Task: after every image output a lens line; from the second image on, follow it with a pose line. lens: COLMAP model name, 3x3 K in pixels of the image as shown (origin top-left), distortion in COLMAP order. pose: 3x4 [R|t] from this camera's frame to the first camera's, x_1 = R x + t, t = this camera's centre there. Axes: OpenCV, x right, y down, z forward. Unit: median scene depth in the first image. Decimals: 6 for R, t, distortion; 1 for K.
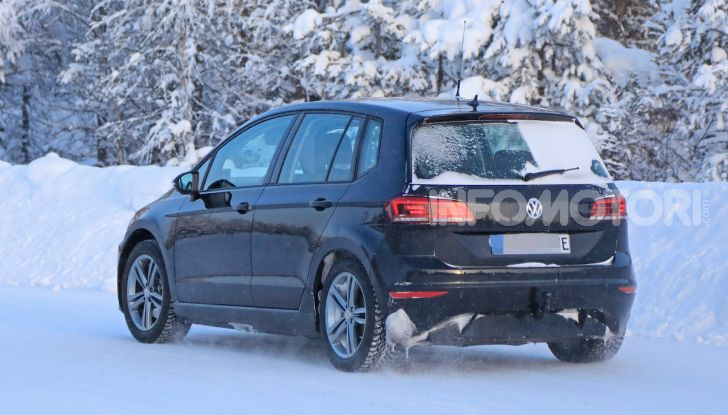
lens RADIAL K [[2251.6, 0, 362.3], [0, 2251.6, 206.8], [0, 0, 1]] dist [-0.082158, 0.000000]
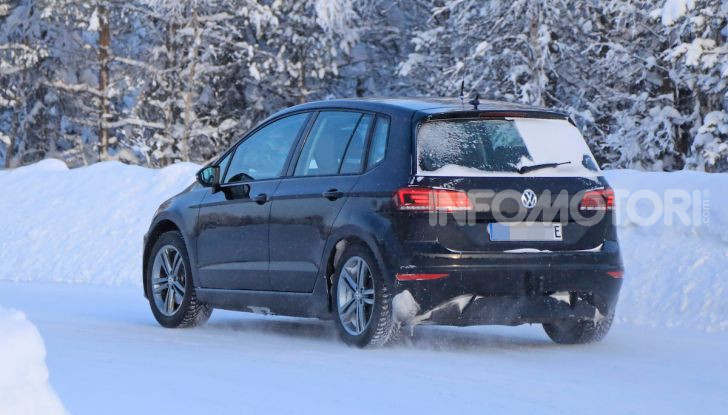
lens RADIAL K [[2251.6, 0, 365.3], [0, 2251.6, 208.7], [0, 0, 1]] dist [-0.082158, 0.000000]
pose [[0.999977, 0.004145, -0.005351, 0.002867], [-0.004153, 0.999990, -0.001439, 0.007139], [0.005345, 0.001461, 0.999985, -0.085786]]
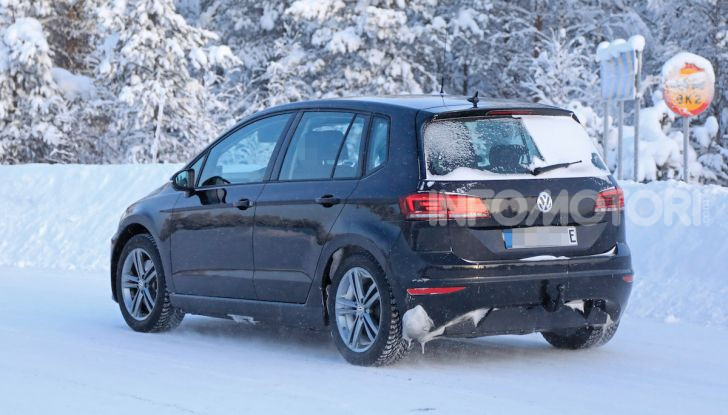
lens RADIAL K [[1813.4, 0, 364.9], [0, 1813.4, 206.3], [0, 0, 1]] dist [-0.062245, 0.000000]
pose [[0.998243, -0.017596, 0.056573, -0.048404], [0.016975, 0.999790, 0.011439, -0.007805], [-0.056762, -0.010458, 0.998333, 0.181076]]
